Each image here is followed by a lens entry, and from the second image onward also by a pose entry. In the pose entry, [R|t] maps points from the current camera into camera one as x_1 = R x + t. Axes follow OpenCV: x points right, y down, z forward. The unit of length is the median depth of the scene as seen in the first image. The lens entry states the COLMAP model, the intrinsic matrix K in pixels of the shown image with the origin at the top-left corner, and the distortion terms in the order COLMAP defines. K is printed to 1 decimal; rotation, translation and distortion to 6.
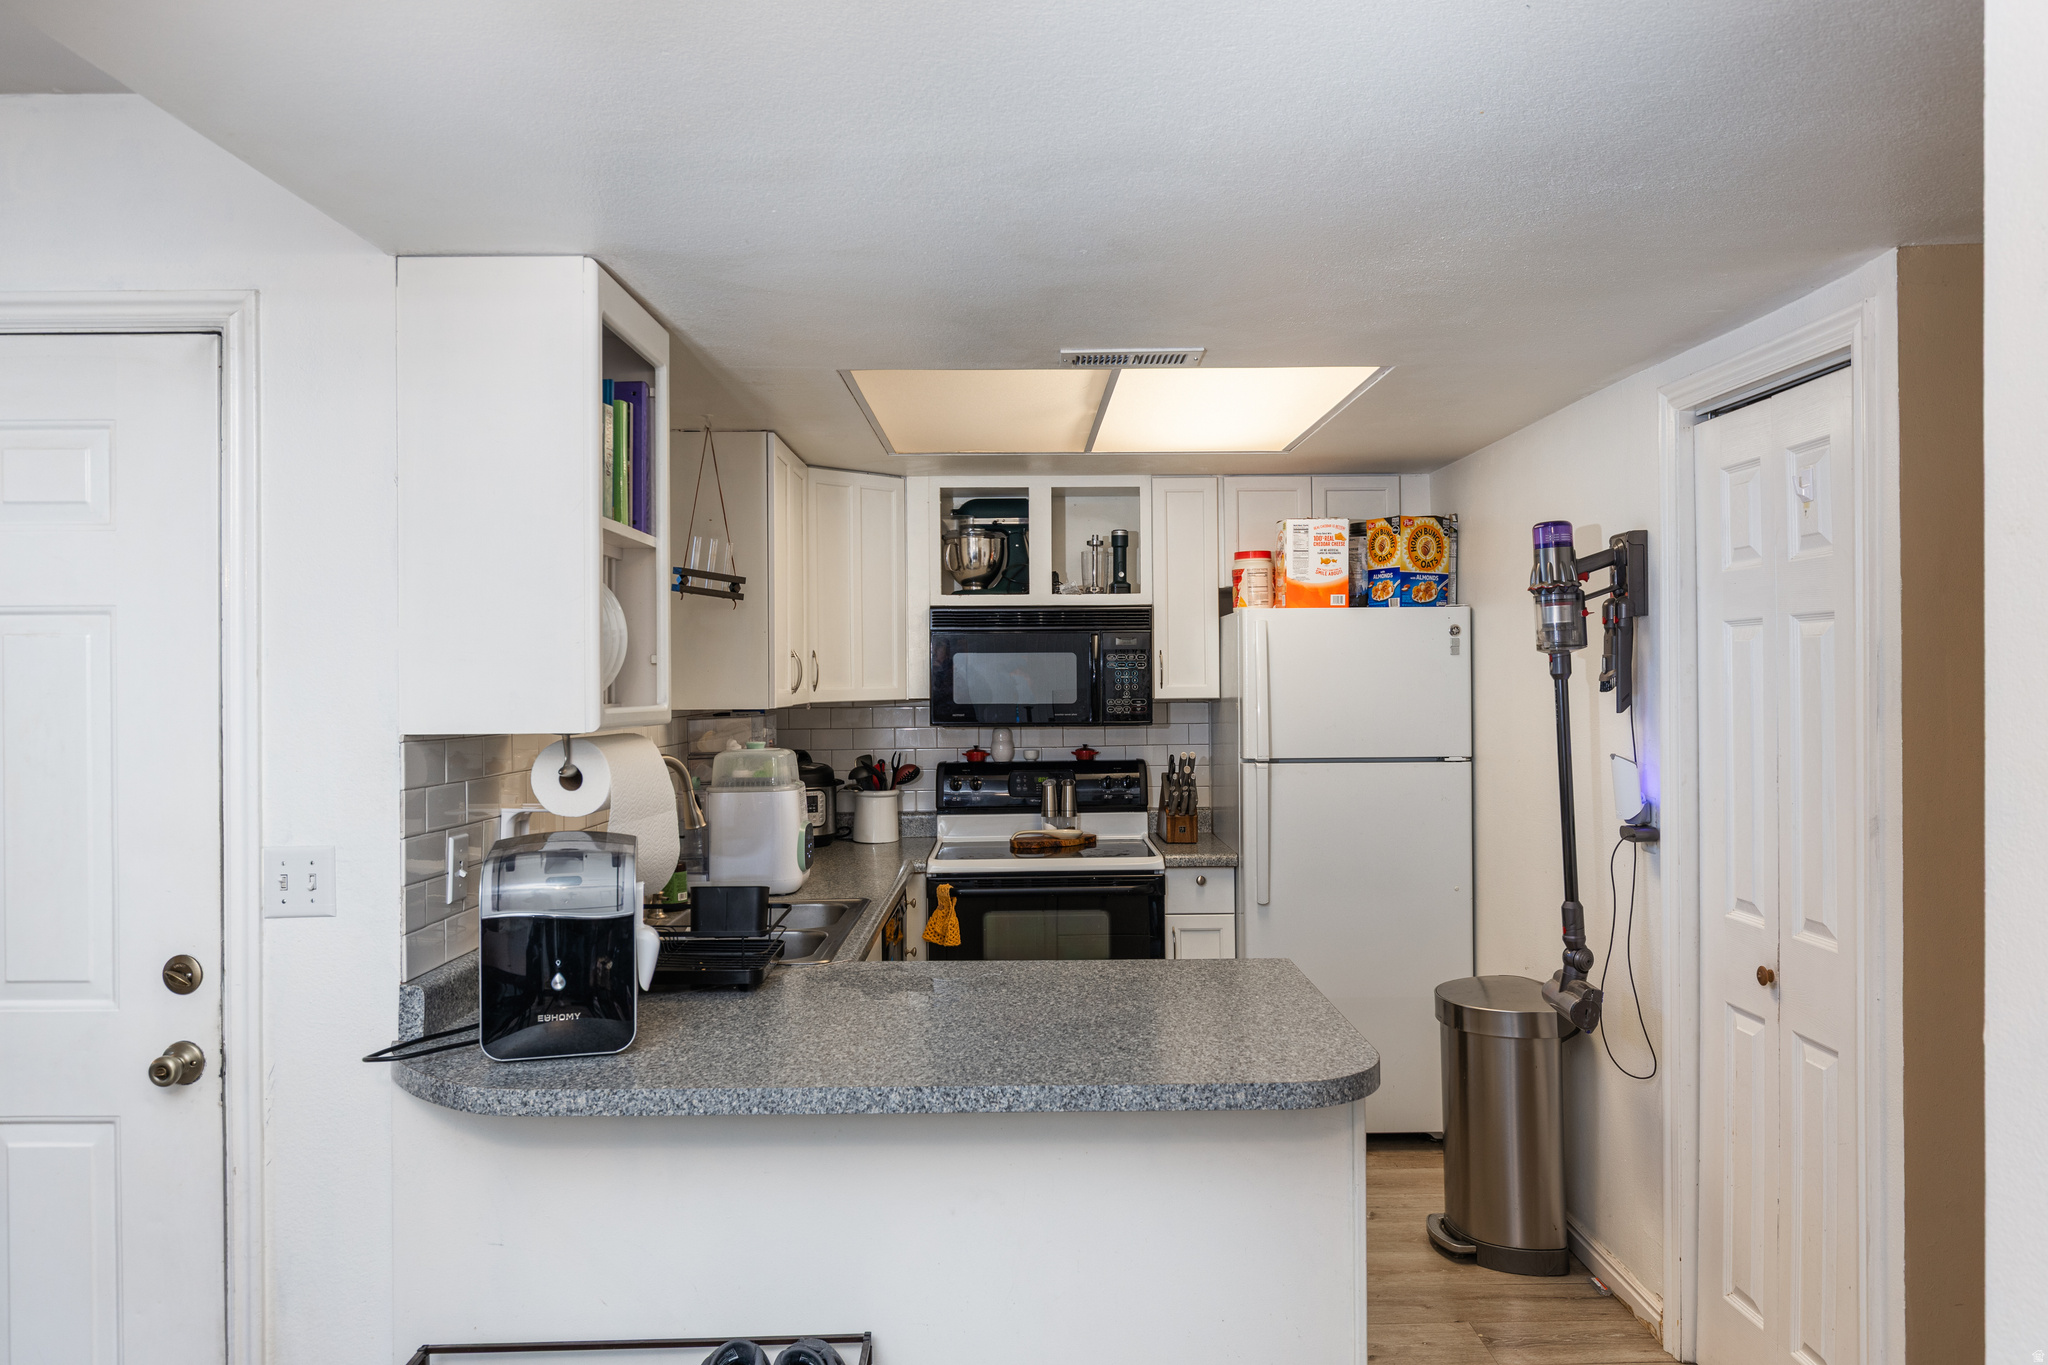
lens RADIAL K [[1373.9, 0, 1029.9], [0, 1373.9, 688.9], [0, 0, 1]] dist [0.007689, 0.002318]
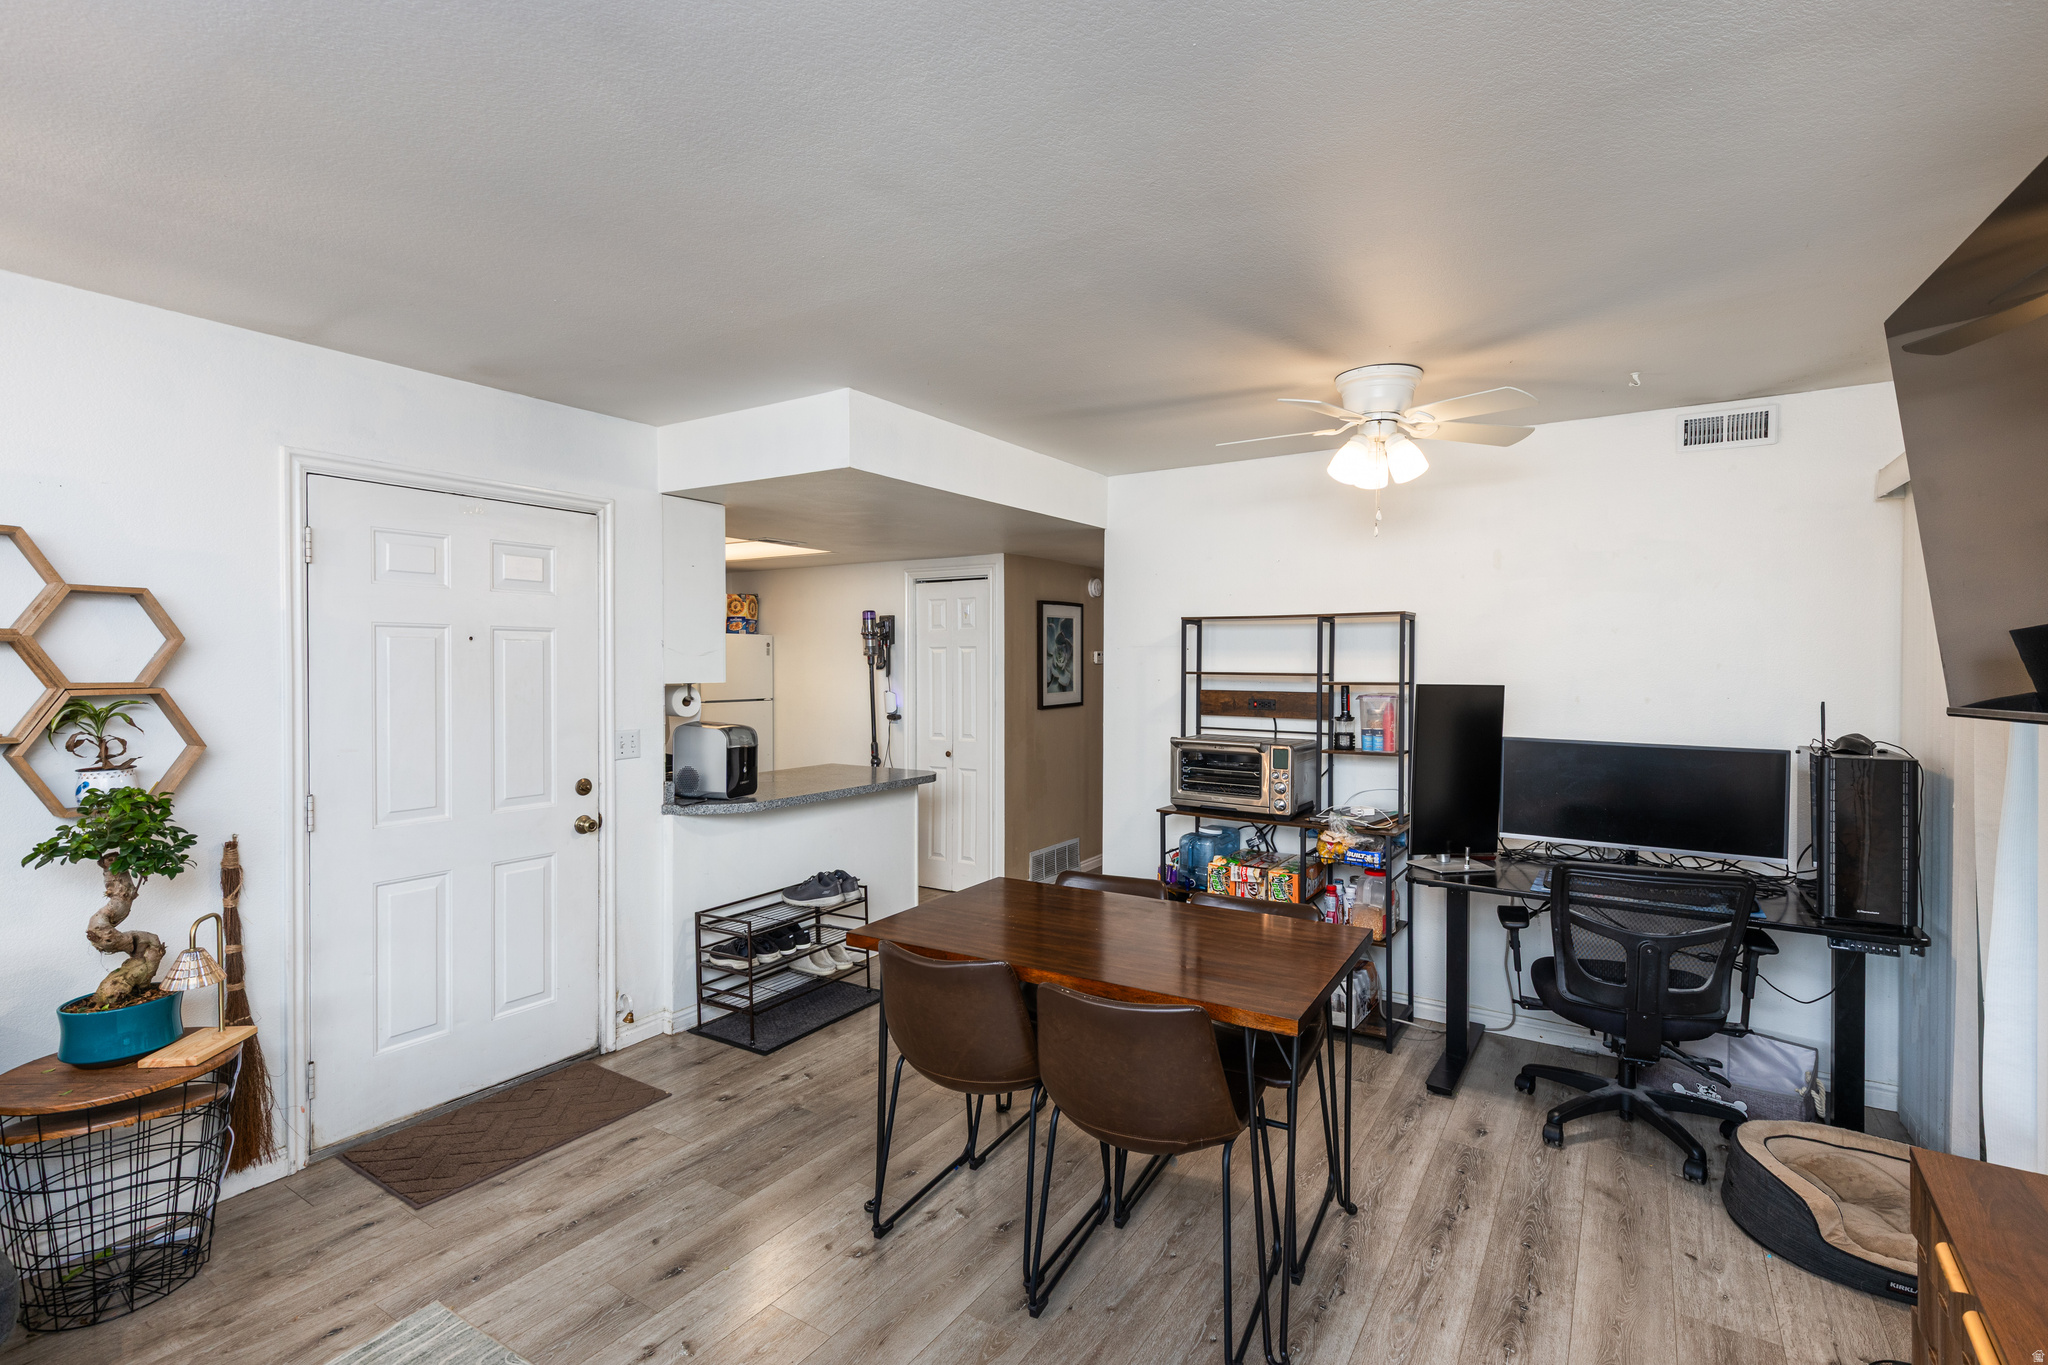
lens RADIAL K [[939.2, 0, 1028.2], [0, 939.2, 678.6], [0, 0, 1]] dist [0.000869, 0.000384]
pose [[0.547117, -0.005307, 0.837040, -0.760391], [0.002416, 0.999986, 0.004761, 0.008506], [-0.837053, -0.000583, 0.547122, -0.249246]]
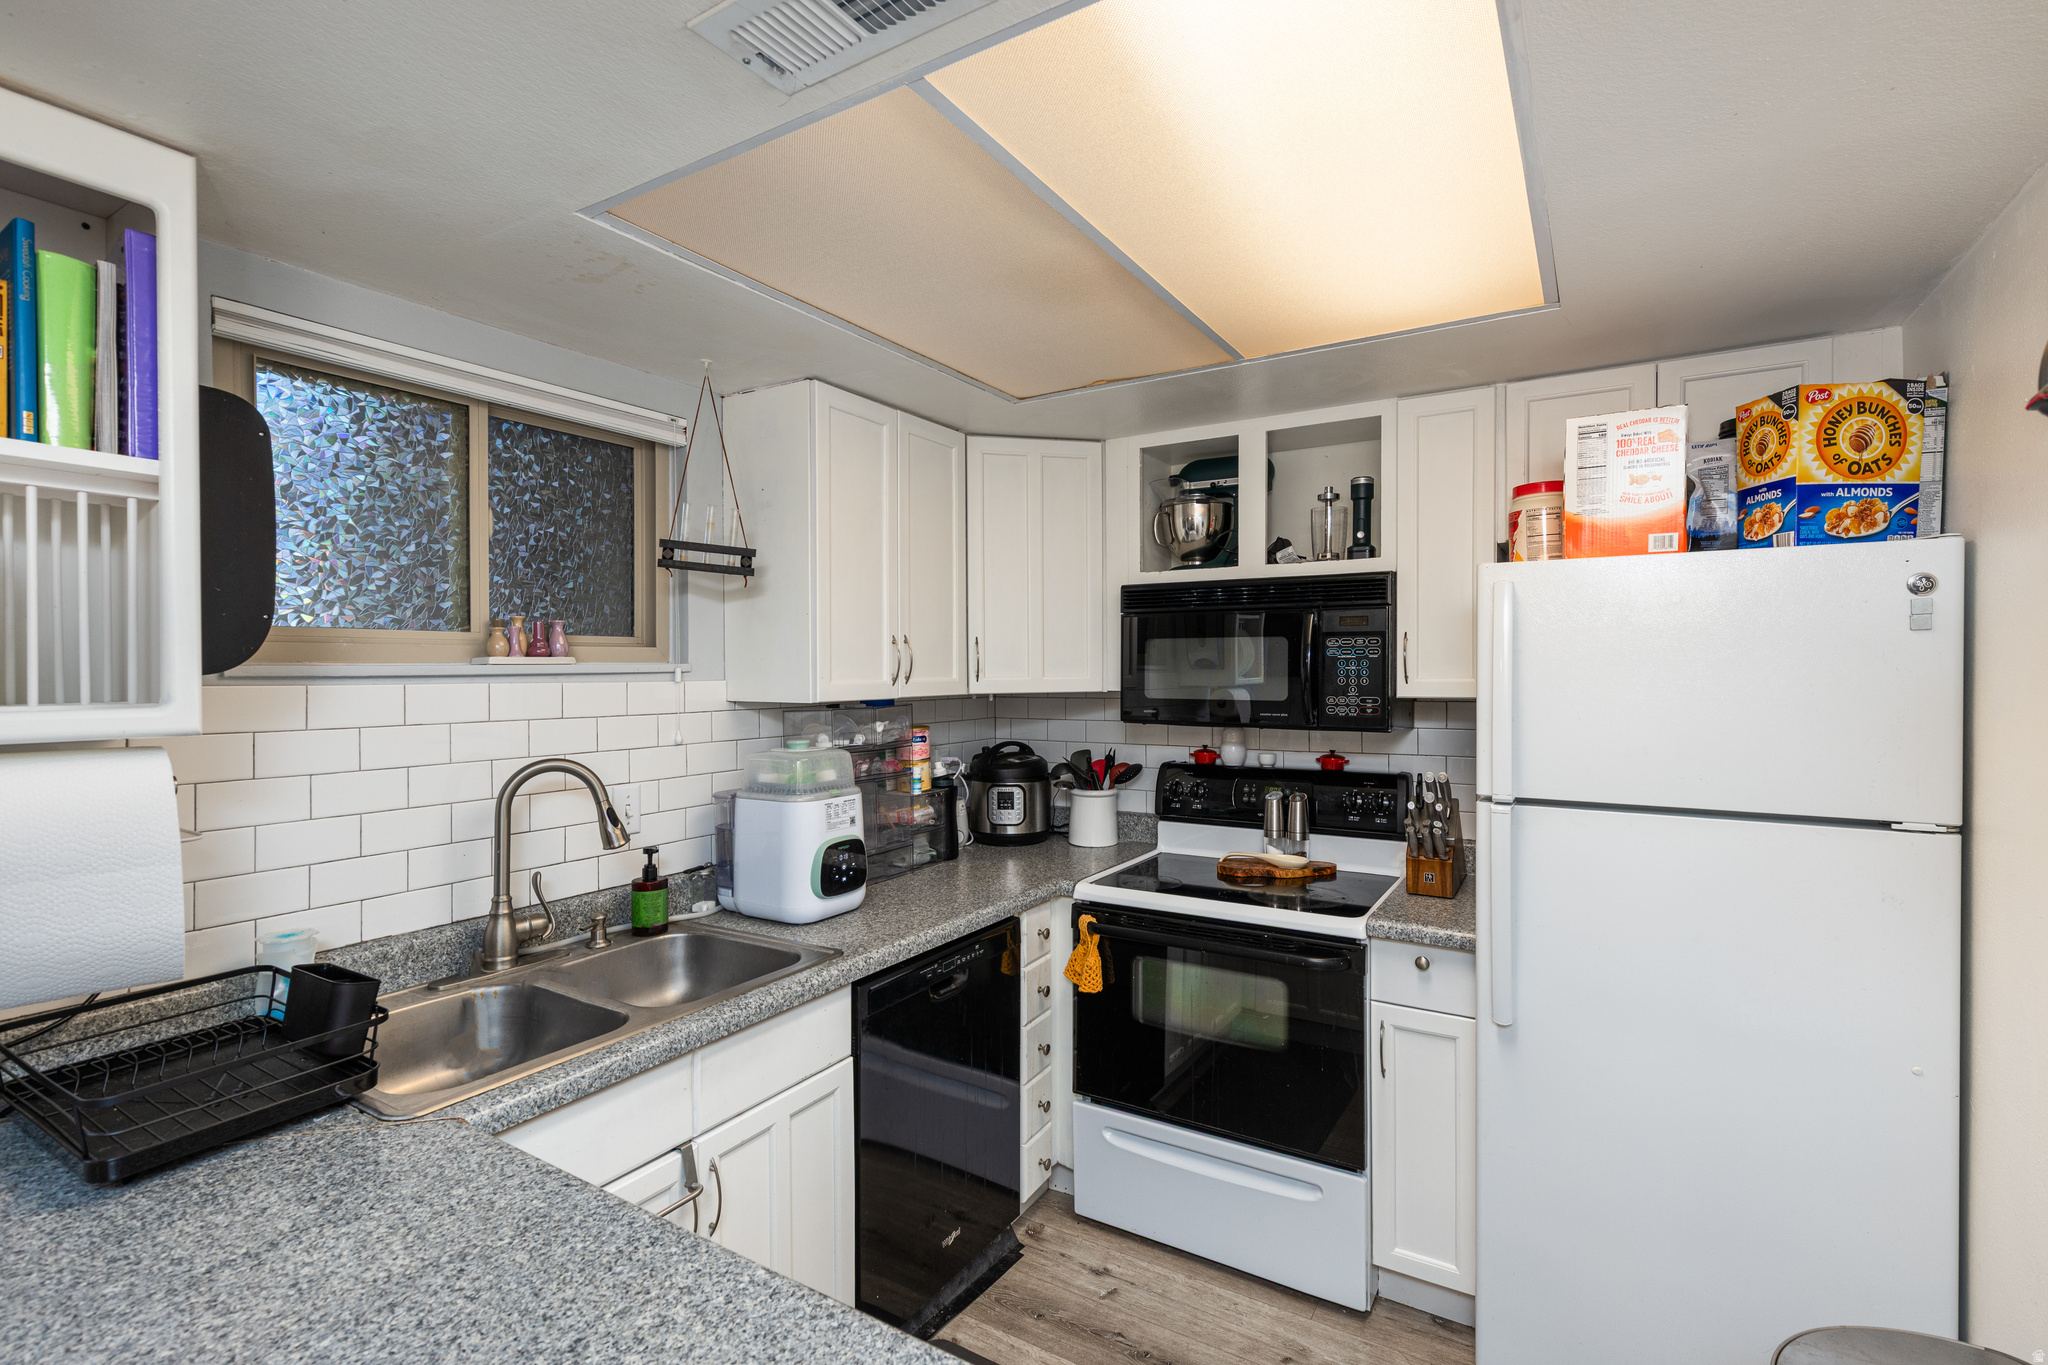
lens RADIAL K [[939.2, 0, 1006.4], [0, 939.2, 678.6], [0, 0, 1]] dist [0.000869, 0.000384]
pose [[0.839910, 0.012987, -0.542570, 0.199078], [-0.009523, 0.999912, 0.009193, -0.005746], [0.542641, -0.002554, 0.839961, 0.479449]]
